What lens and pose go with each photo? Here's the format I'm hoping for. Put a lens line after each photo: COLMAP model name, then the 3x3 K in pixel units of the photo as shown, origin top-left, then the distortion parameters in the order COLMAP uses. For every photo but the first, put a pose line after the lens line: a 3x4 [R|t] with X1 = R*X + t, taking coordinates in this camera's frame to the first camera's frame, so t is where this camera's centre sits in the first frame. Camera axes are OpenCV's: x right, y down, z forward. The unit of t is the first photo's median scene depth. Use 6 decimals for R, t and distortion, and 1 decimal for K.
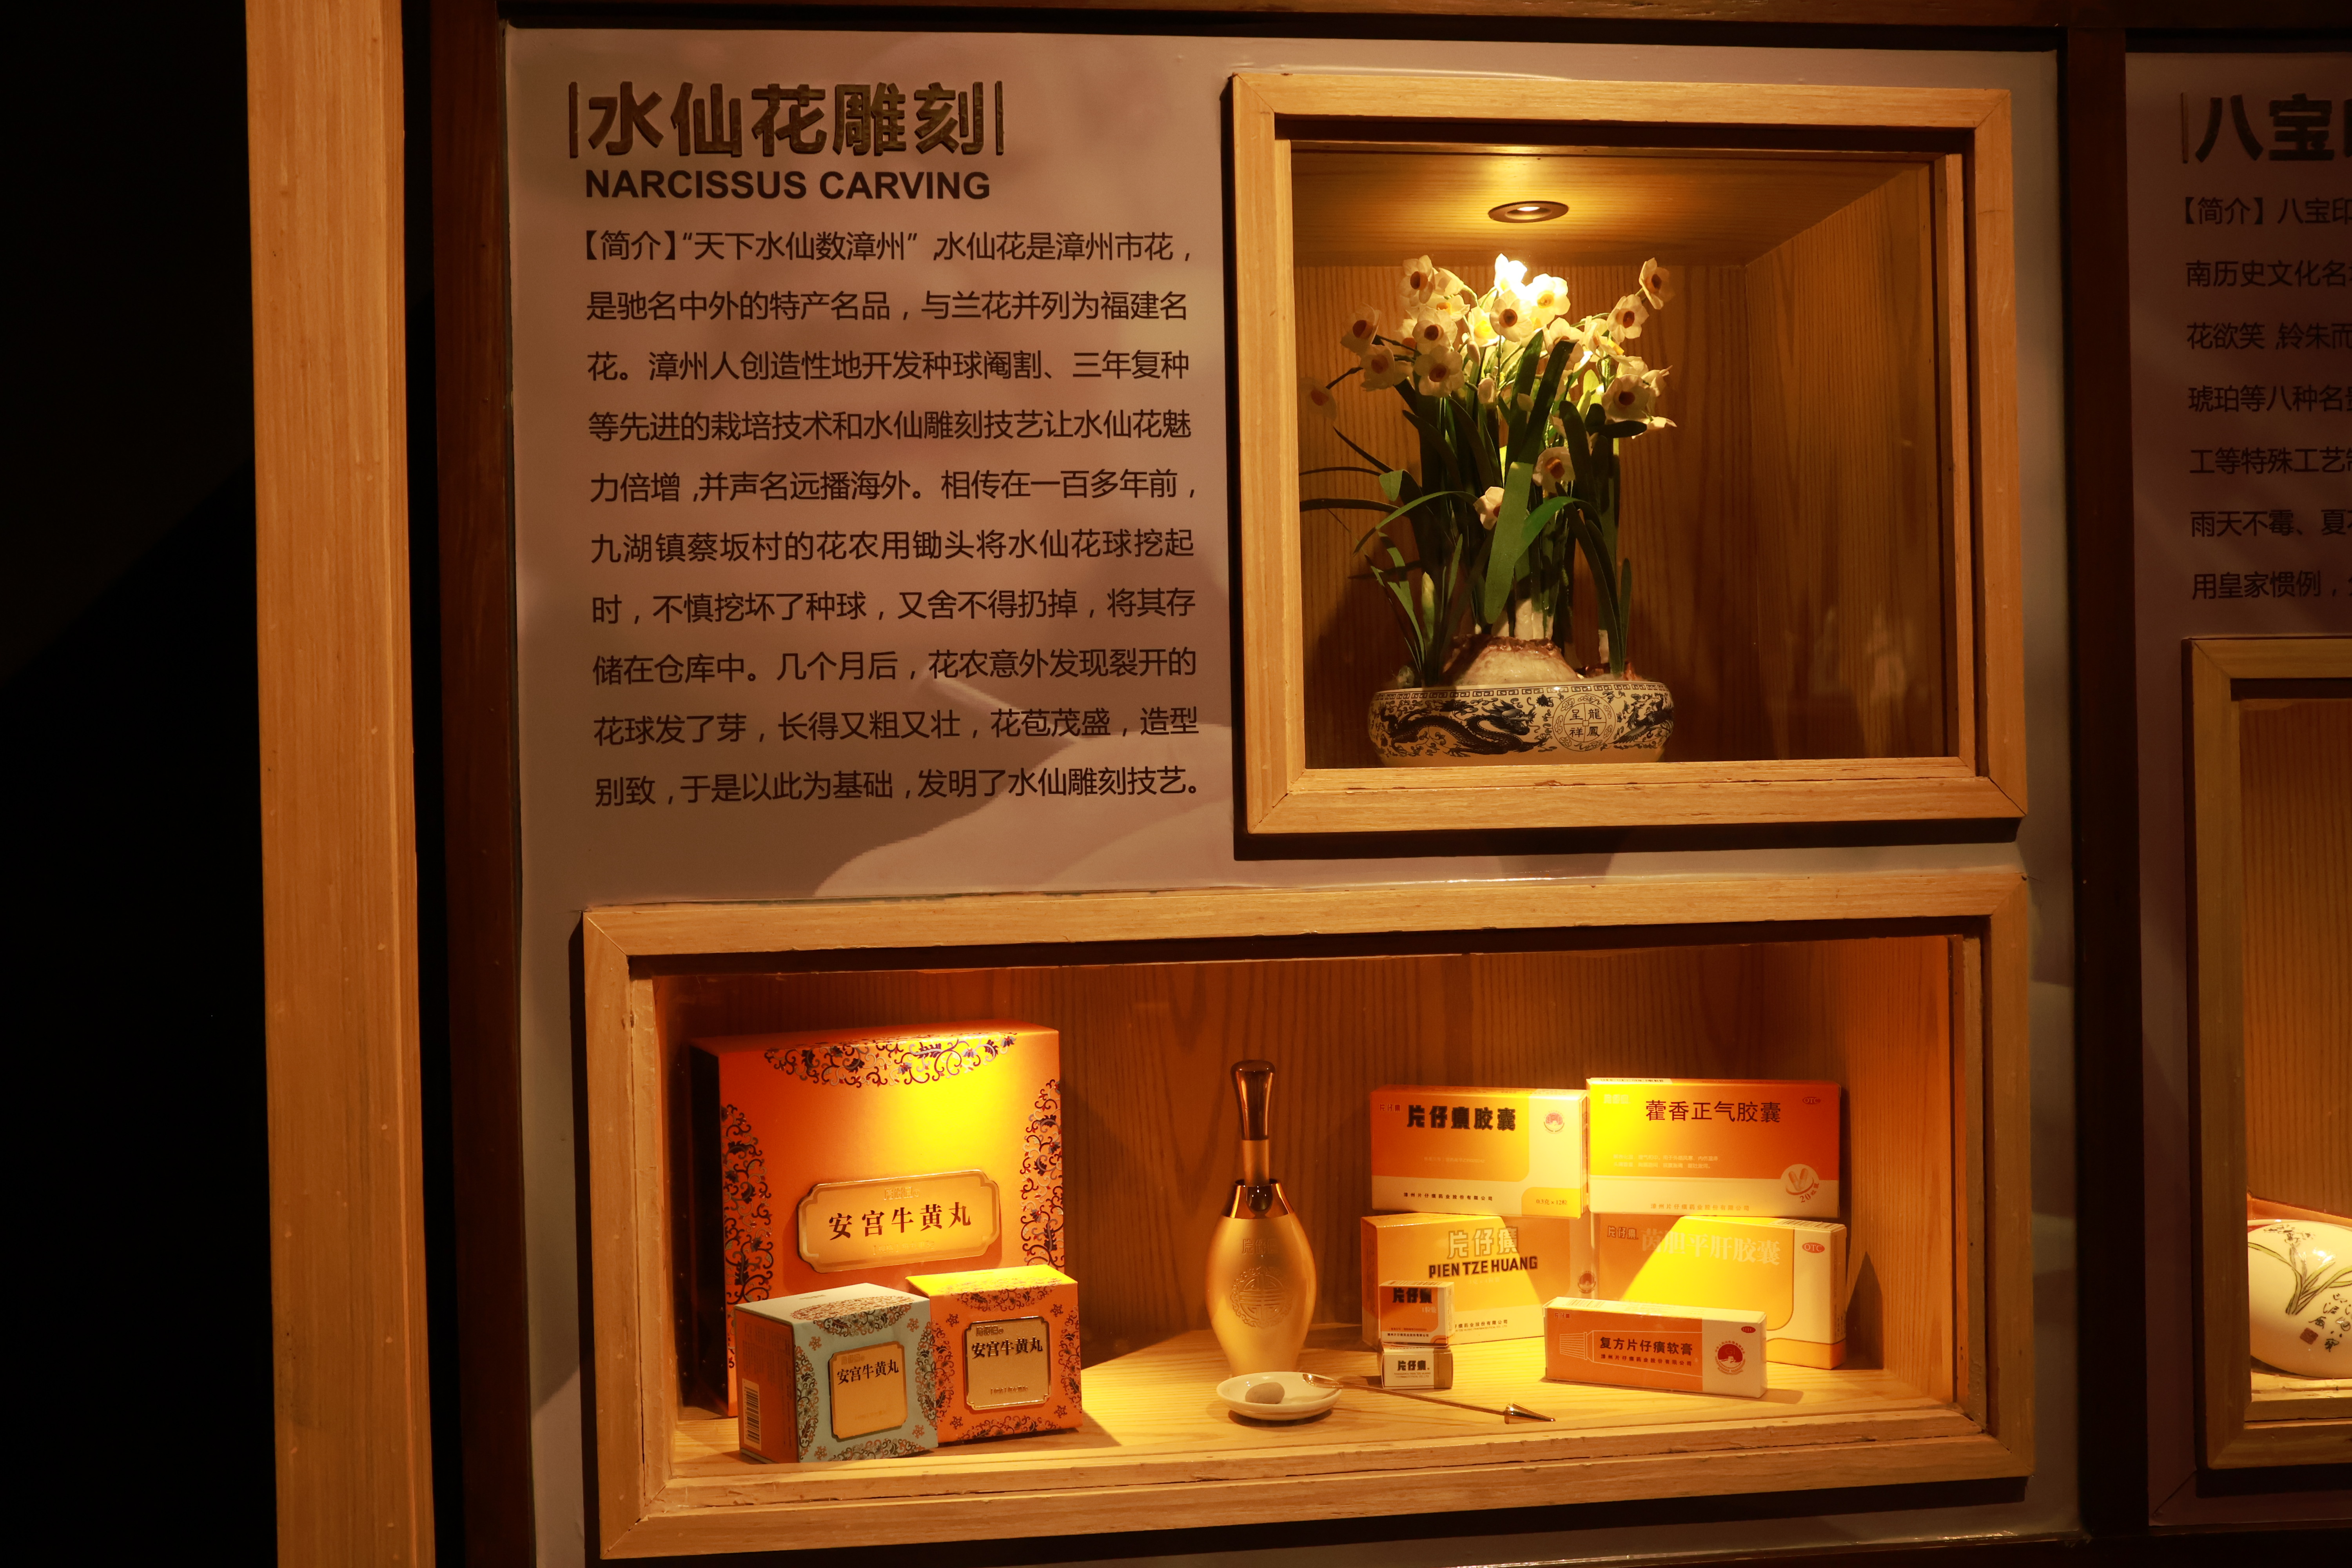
lens RADIAL K [[2355.7, 0, 1178.5], [0, 2355.7, 760.0], [0, 0, 1]] dist [-0.025502, 0.000000]
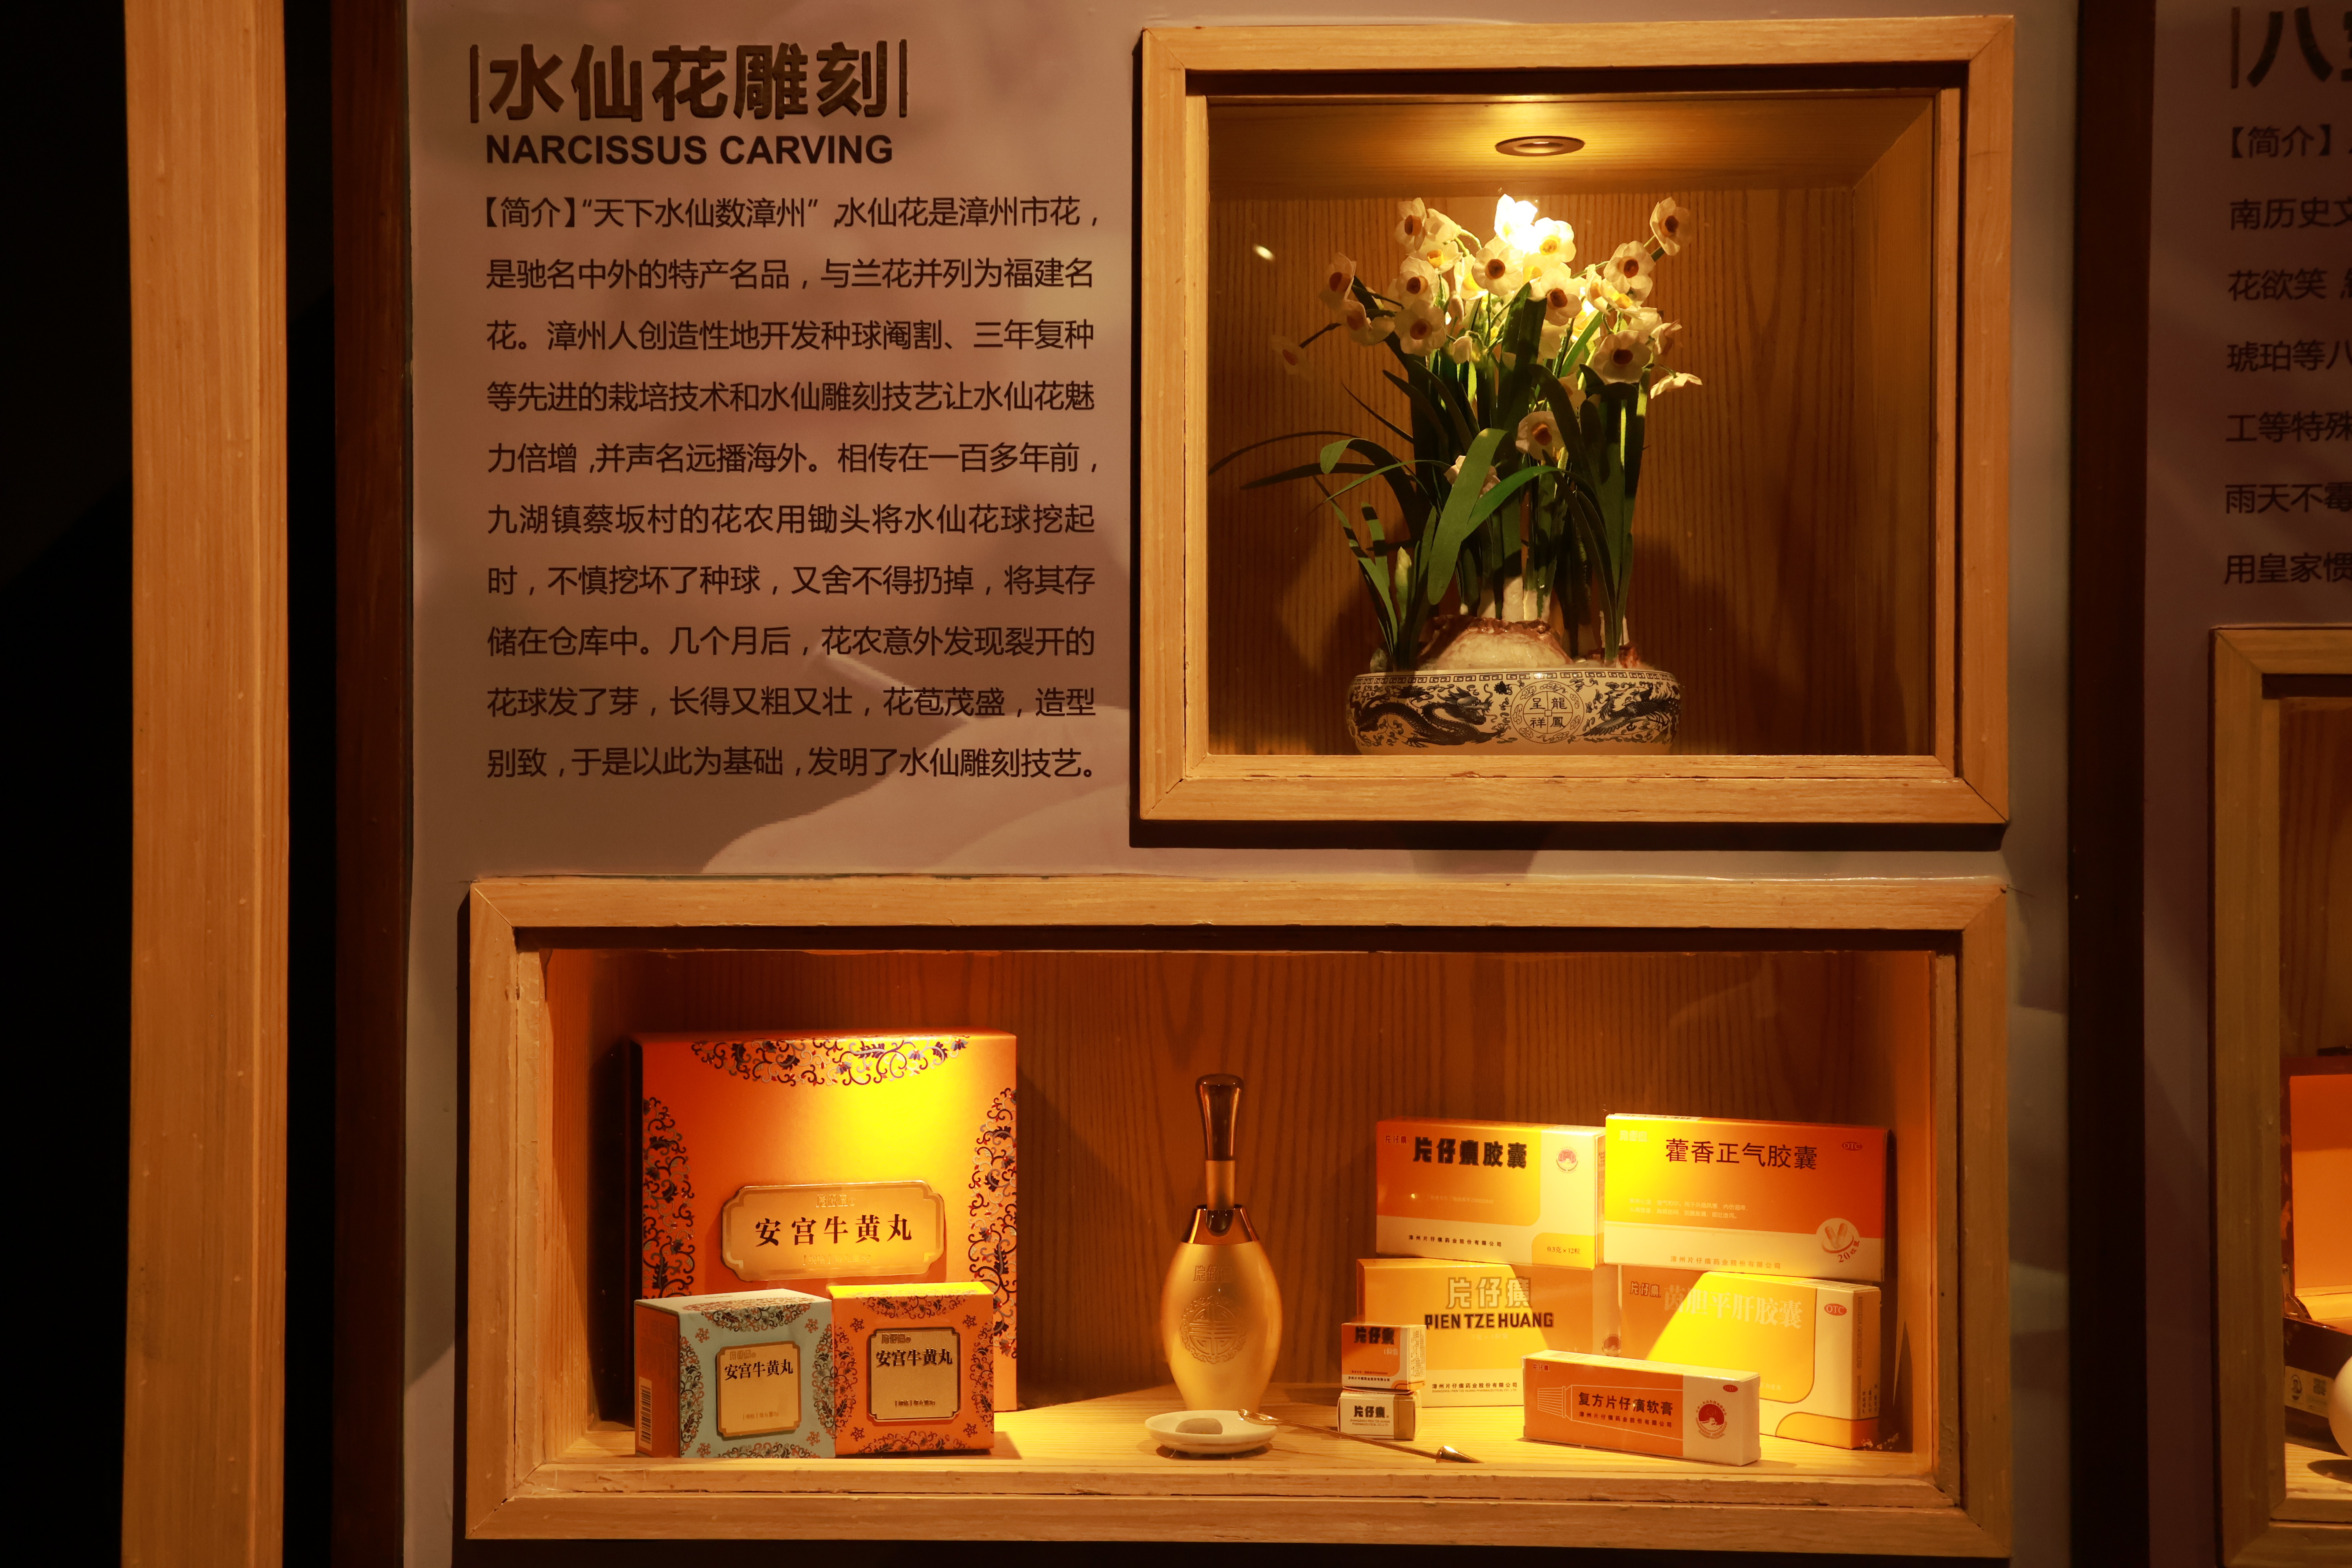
lens RADIAL K [[3515.7, 0, 1175.8], [0, 3515.7, 763.7], [0, 0, 1]] dist [0.204508, 0.000000]
pose [[0.986474, 0.019457, -0.162756, 0.268332], [-0.019985, 0.999799, -0.001604, 0.009911], [0.162692, 0.004835, 0.986665, -0.410839]]
